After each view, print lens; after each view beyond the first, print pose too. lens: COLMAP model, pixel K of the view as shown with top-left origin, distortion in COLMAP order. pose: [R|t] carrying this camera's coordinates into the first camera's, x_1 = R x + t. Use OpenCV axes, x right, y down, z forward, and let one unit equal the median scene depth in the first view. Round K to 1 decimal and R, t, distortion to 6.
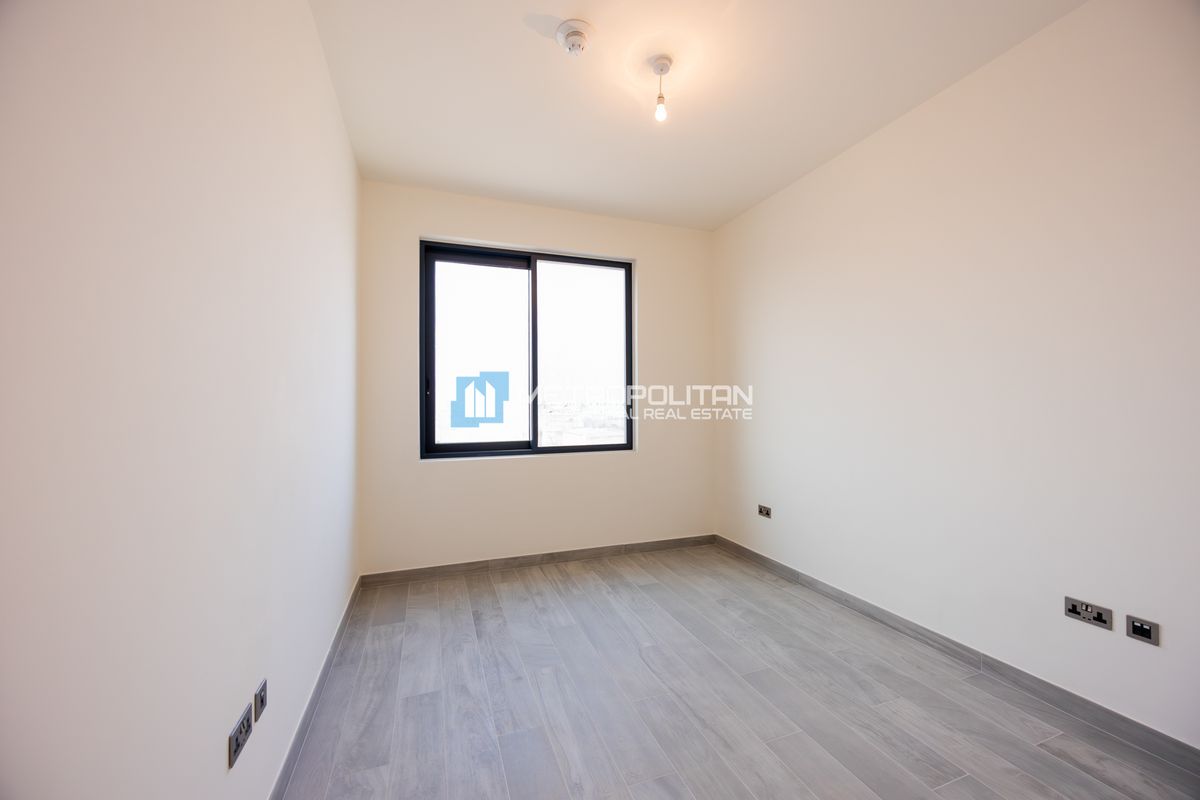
lens RADIAL K [[455.2, 0, 600.4], [0, 455.2, 400.4], [0, 0, 1]] dist [0.002626, 0.000184]
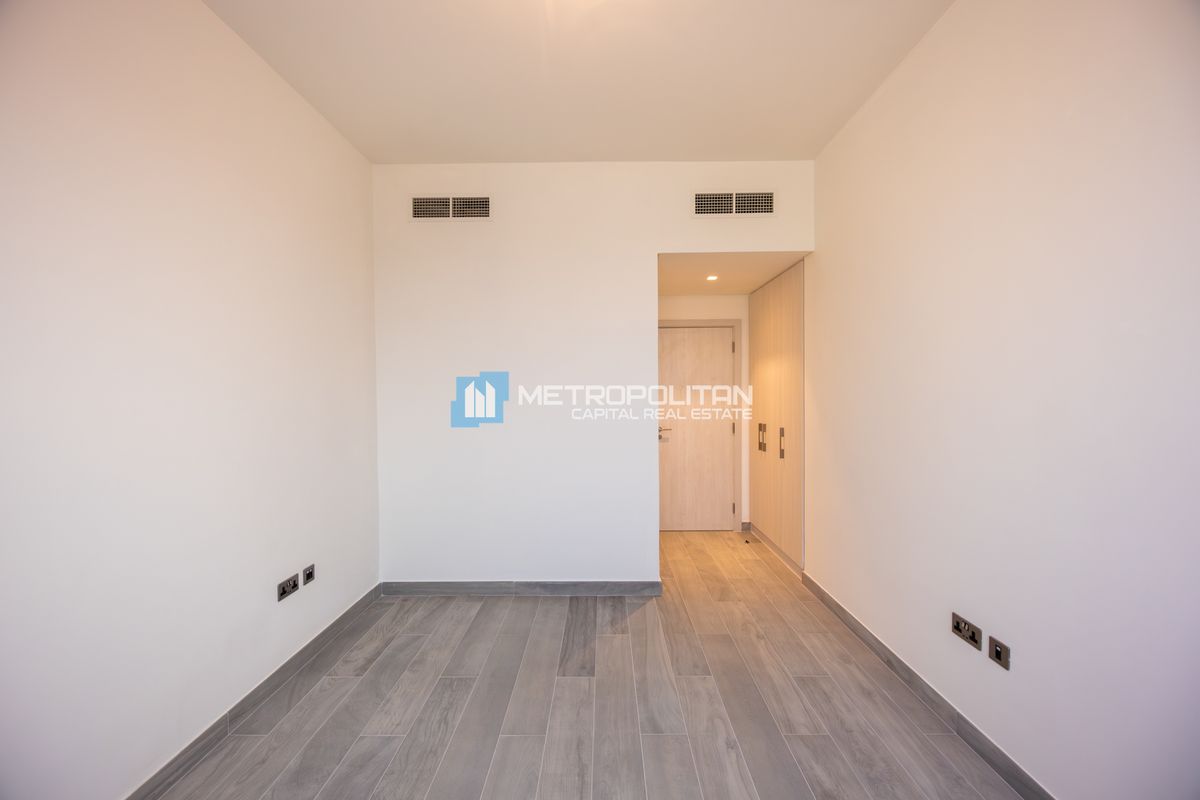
lens RADIAL K [[455.2, 0, 600.1], [0, 455.2, 398.6], [0, 0, 1]] dist [0.002626, 0.000184]
pose [[-0.934640, 0.006226, 0.355542, -0.133497], [0.006220, 0.999980, -0.001159, -0.024971], [-0.355542, 0.001128, -0.934660, 1.865449]]
